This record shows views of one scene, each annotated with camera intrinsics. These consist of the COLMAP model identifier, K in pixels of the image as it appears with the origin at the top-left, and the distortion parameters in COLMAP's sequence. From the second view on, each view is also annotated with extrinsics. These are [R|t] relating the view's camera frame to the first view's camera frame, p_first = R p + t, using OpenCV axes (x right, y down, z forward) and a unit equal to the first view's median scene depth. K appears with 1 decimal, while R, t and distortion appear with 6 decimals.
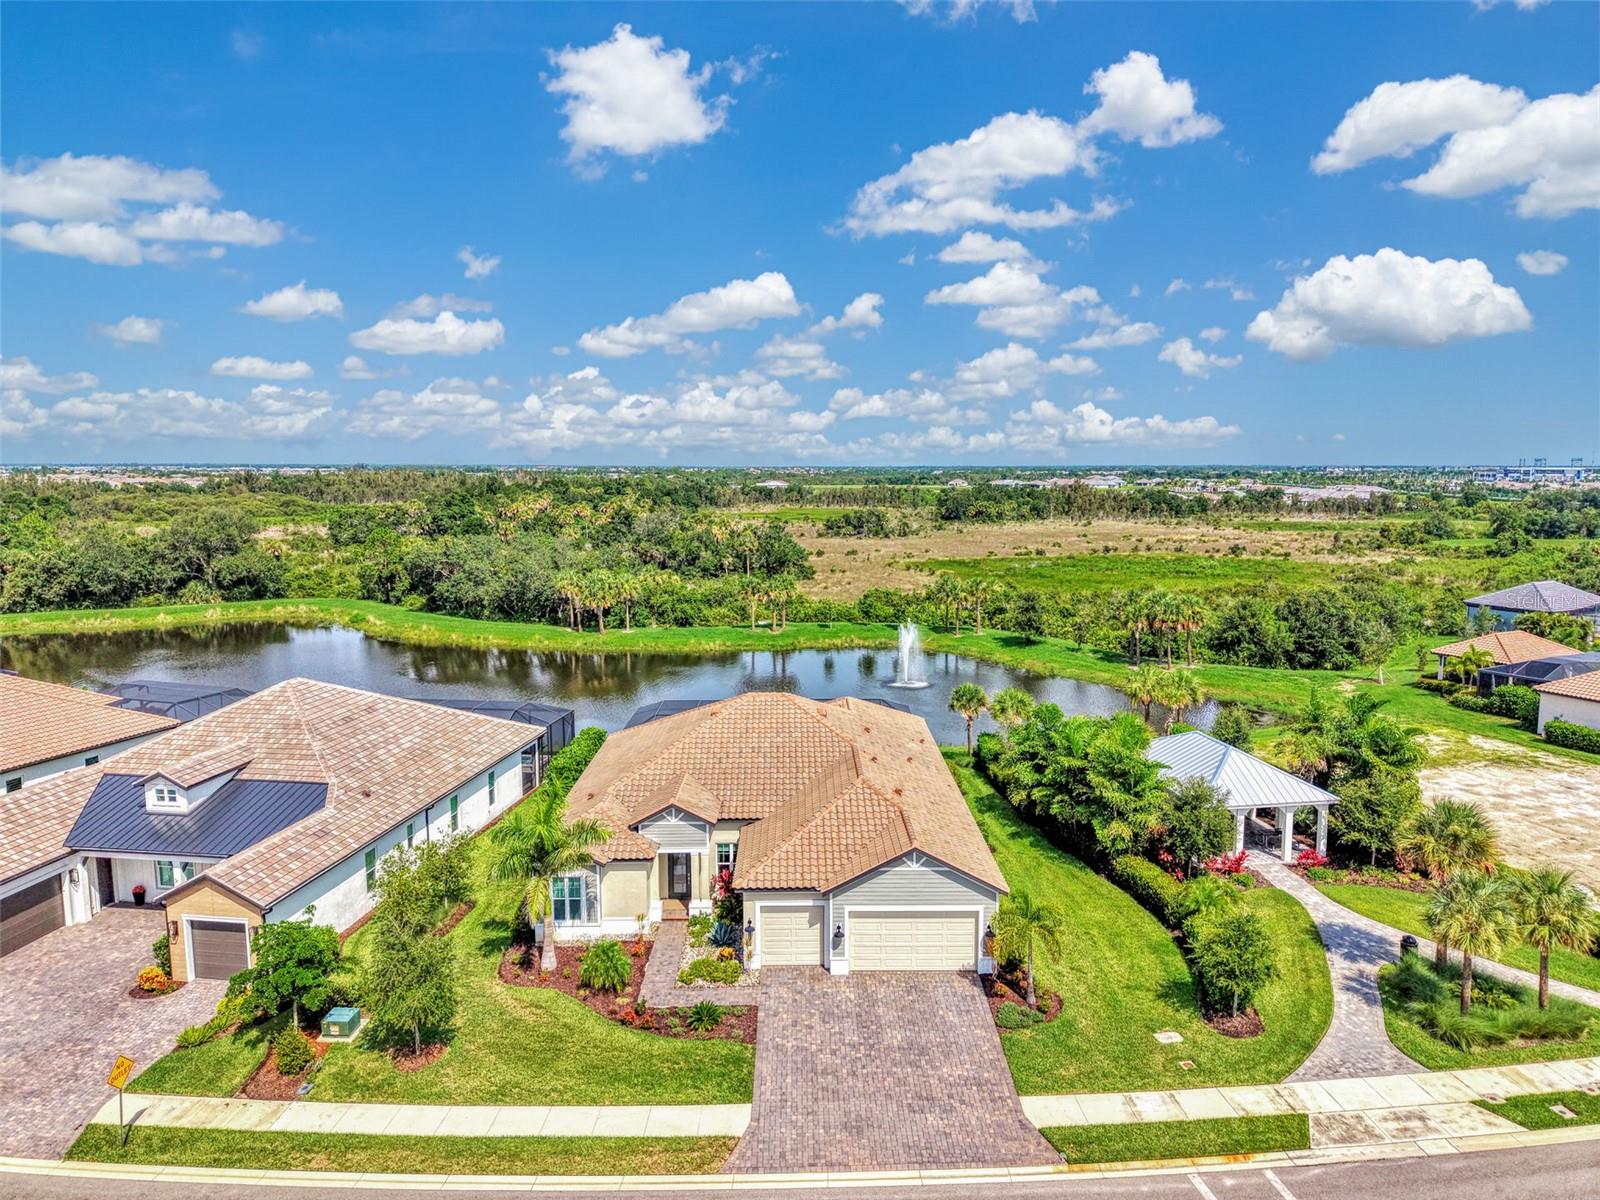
lens RADIAL K [[1065.0, 0, 820.3], [0, 1065.0, 598.2], [0, 0, 1]] dist [0.005697, -0.002260]
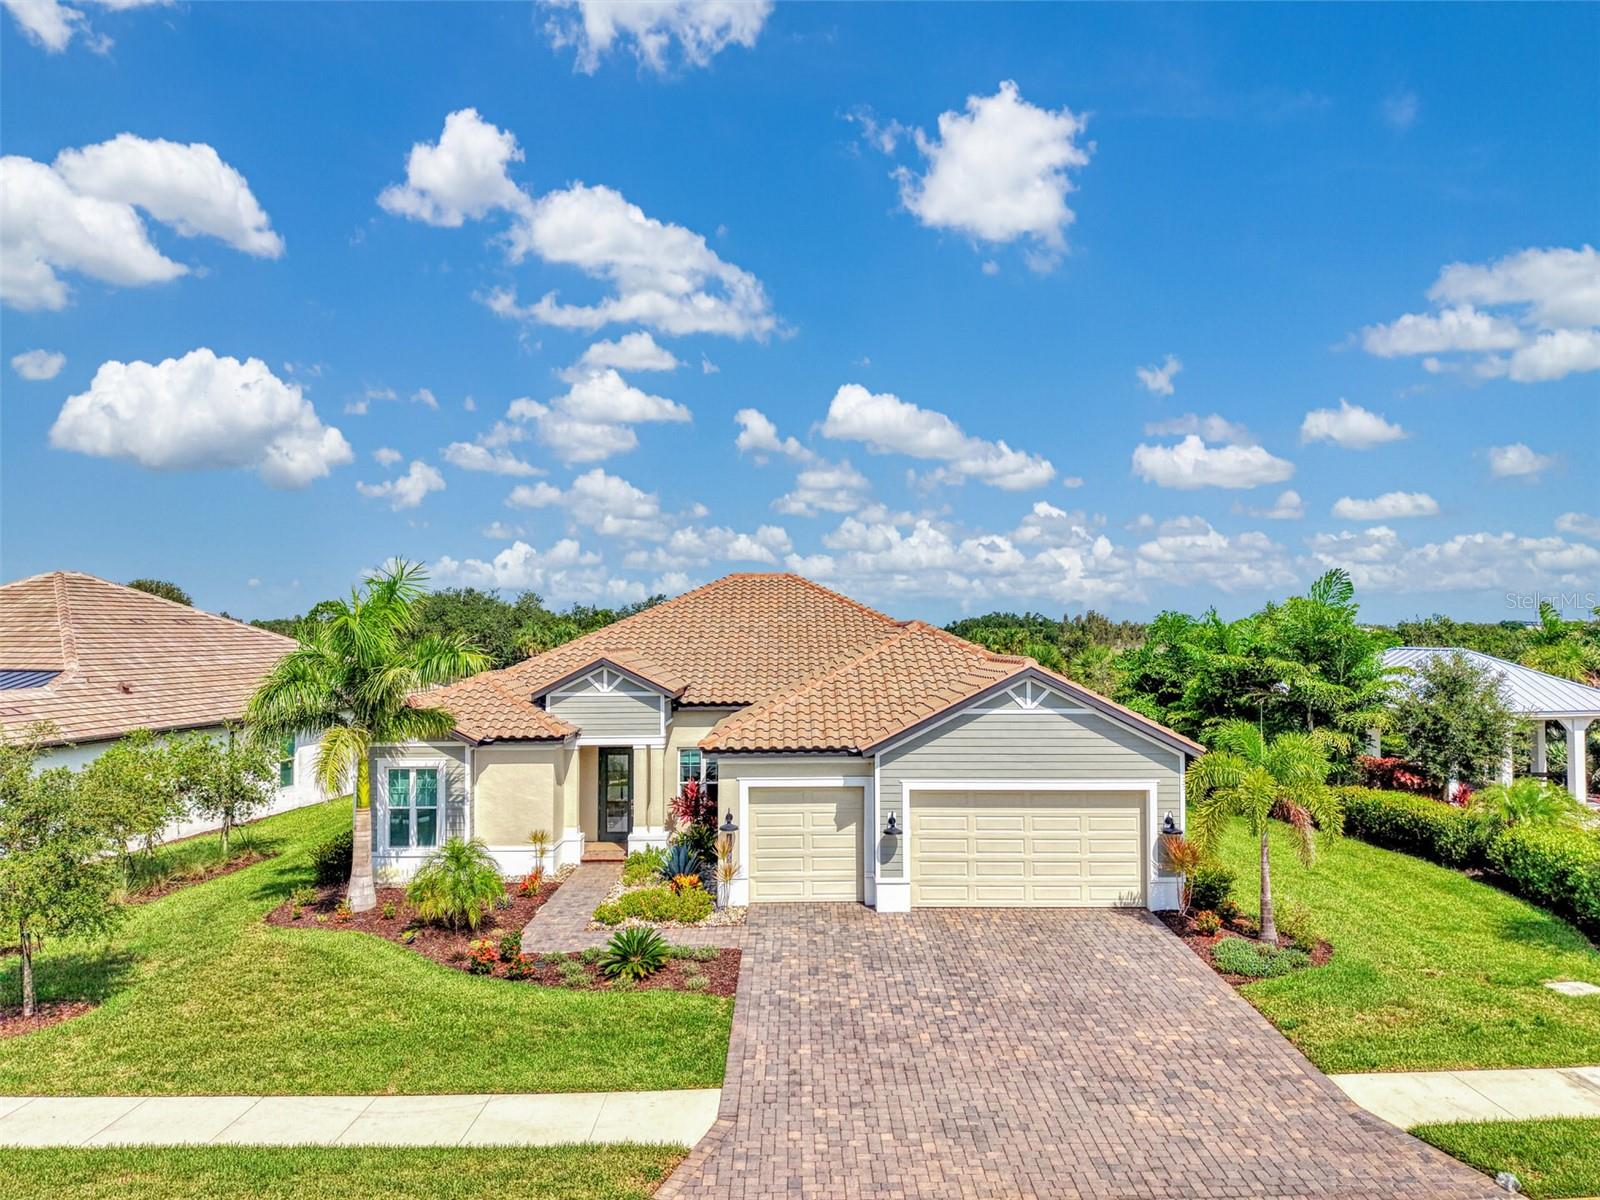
lens RADIAL K [[1104.9, 0, 809.0], [0, 1104.9, 489.2], [0, 0, 1]] dist [0.002073, -0.001550]
pose [[0.999942, -0.006960, -0.008238, -0.006023], [0.004799, 0.971236, -0.238069, 0.089491], [0.009658, 0.238016, 0.971213, 0.130552]]
